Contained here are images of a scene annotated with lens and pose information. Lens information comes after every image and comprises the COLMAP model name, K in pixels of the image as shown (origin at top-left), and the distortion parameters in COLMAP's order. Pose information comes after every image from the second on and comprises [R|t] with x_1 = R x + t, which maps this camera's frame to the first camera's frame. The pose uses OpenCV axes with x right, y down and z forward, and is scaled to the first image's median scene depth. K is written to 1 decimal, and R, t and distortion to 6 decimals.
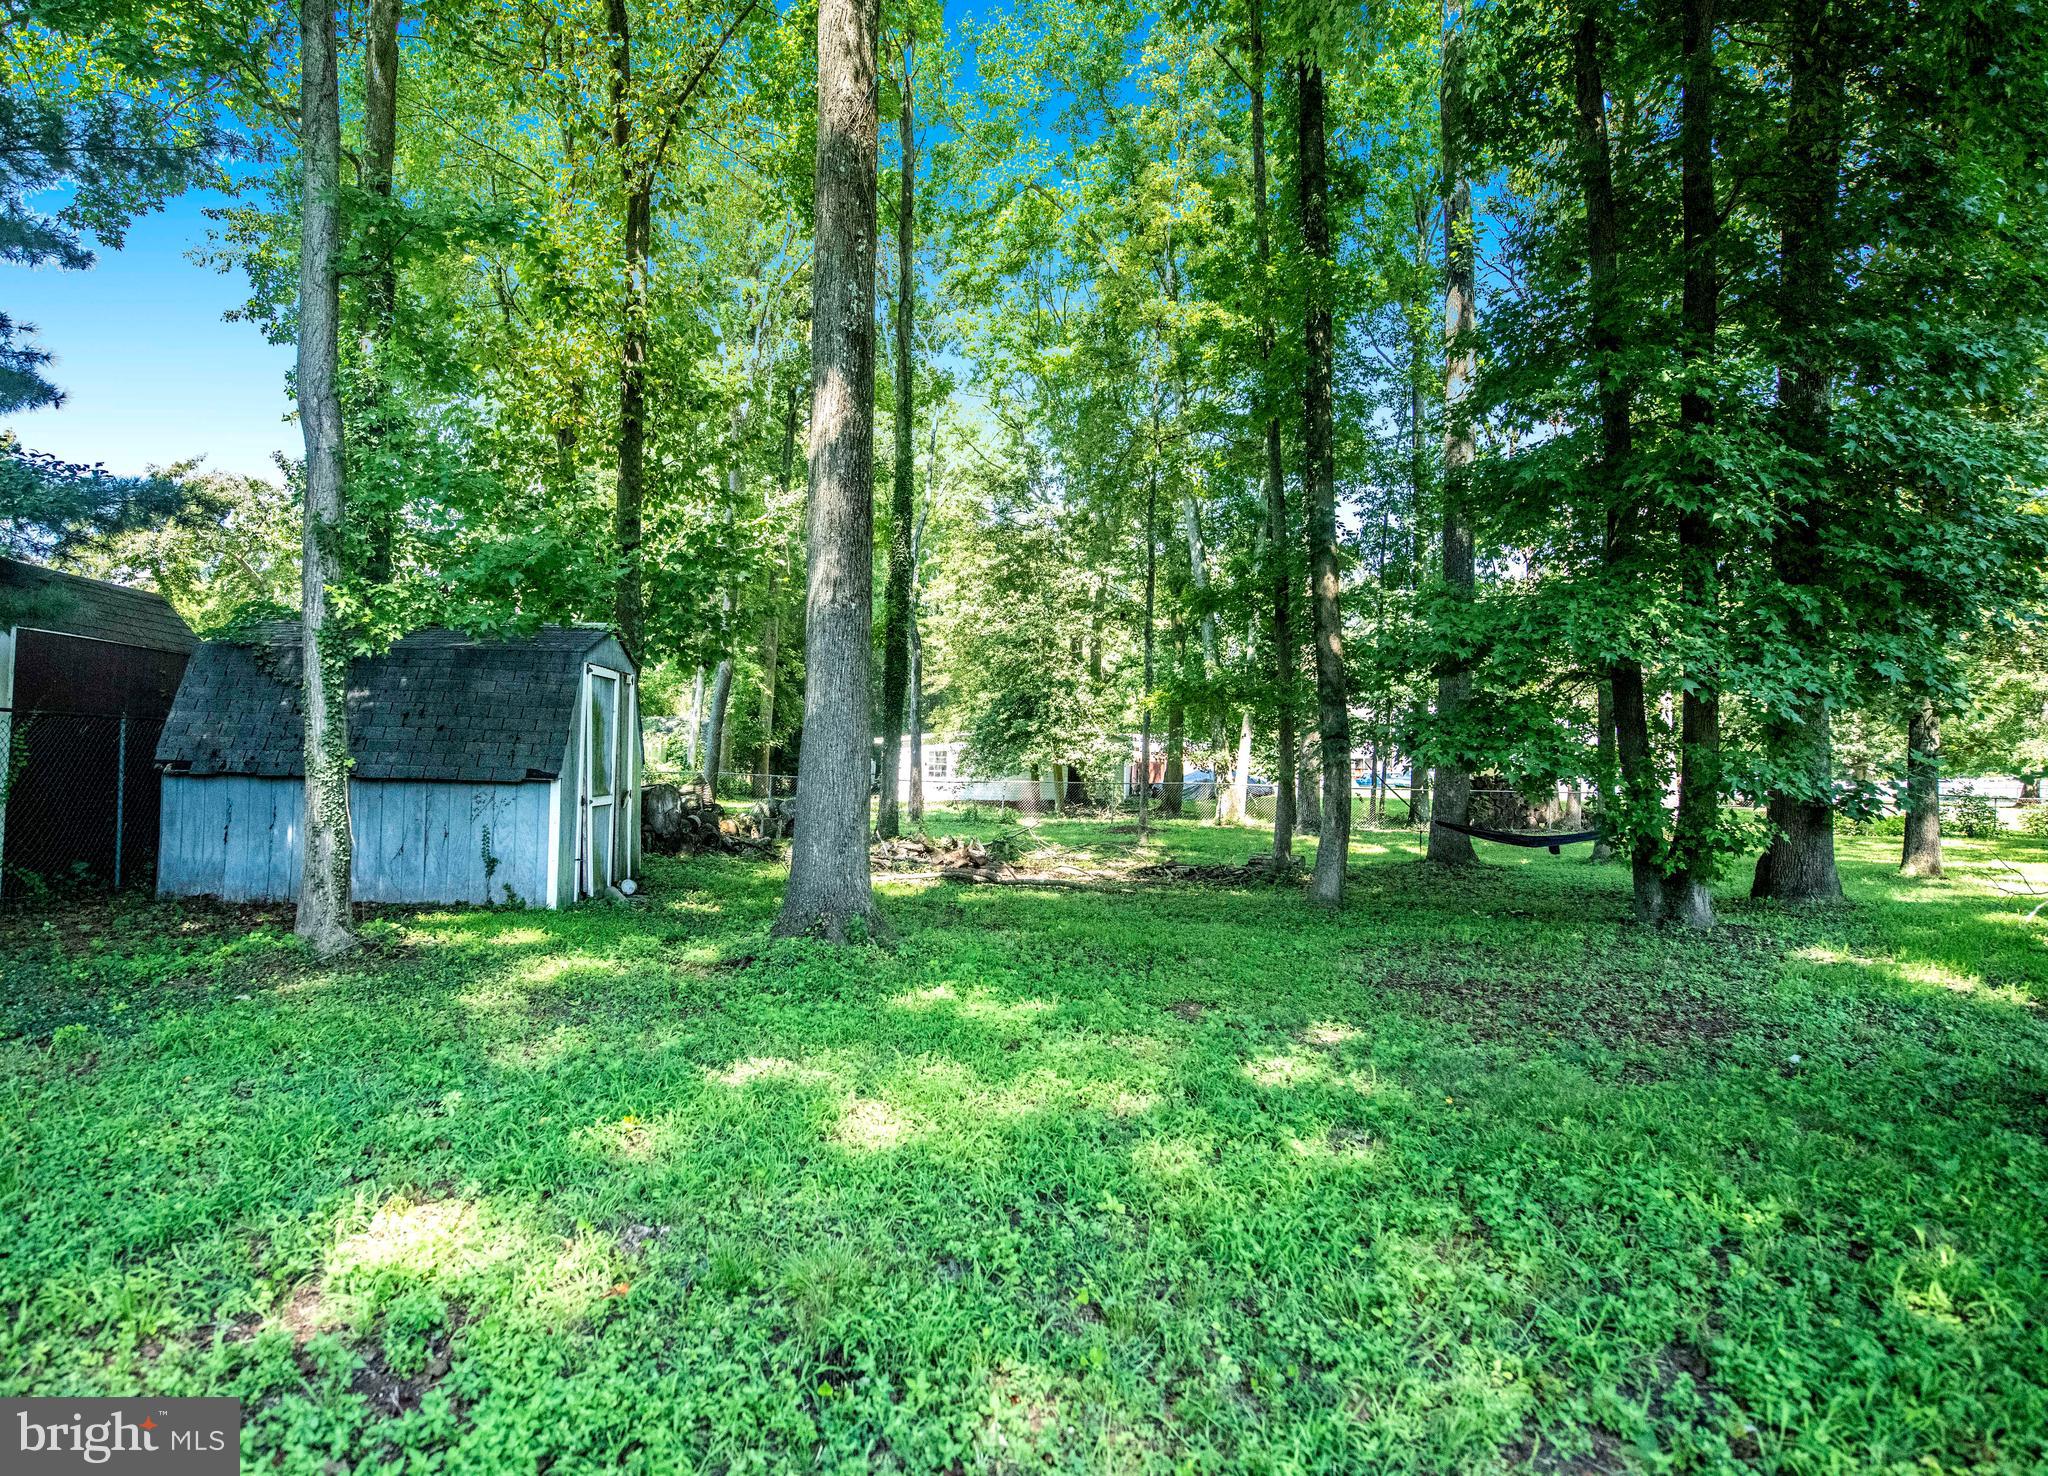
lens RADIAL K [[1170.0, 0, 1022.6], [0, 1170.0, 741.9], [0, 0, 1]] dist [0.006416, 0.001756]
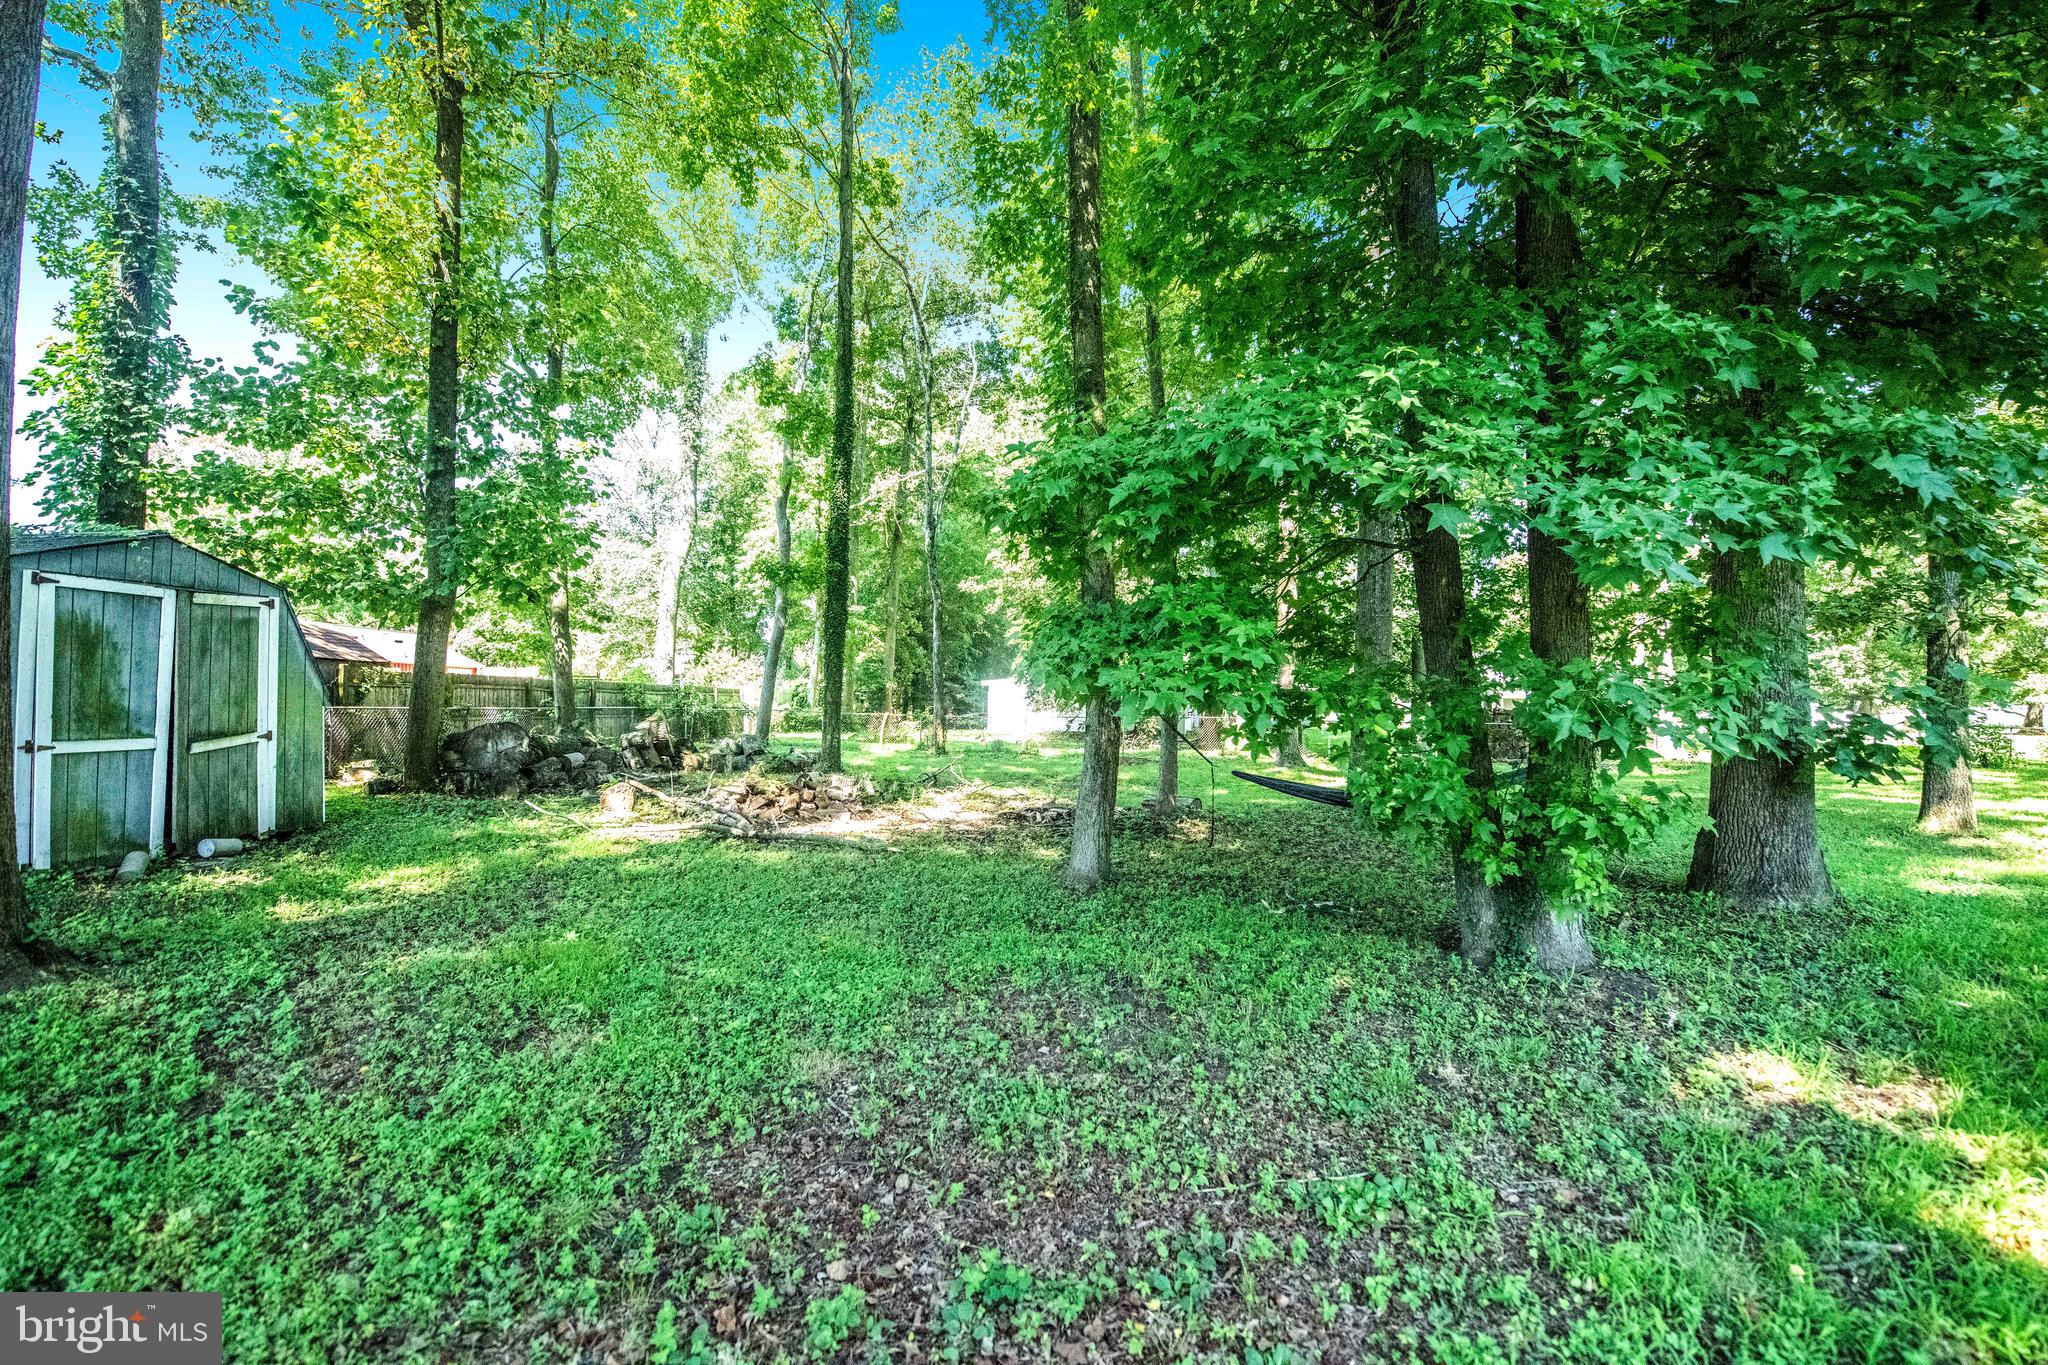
lens RADIAL K [[896.2, 0, 1025.8], [0, 896.2, 673.0], [0, 0, 1]] dist [-0.015066, -0.000772]
pose [[0.990030, -0.009078, -0.140564, 0.300251], [0.007441, 0.999898, -0.012163, 0.011433], [0.140660, 0.010996, 0.989997, 0.415707]]
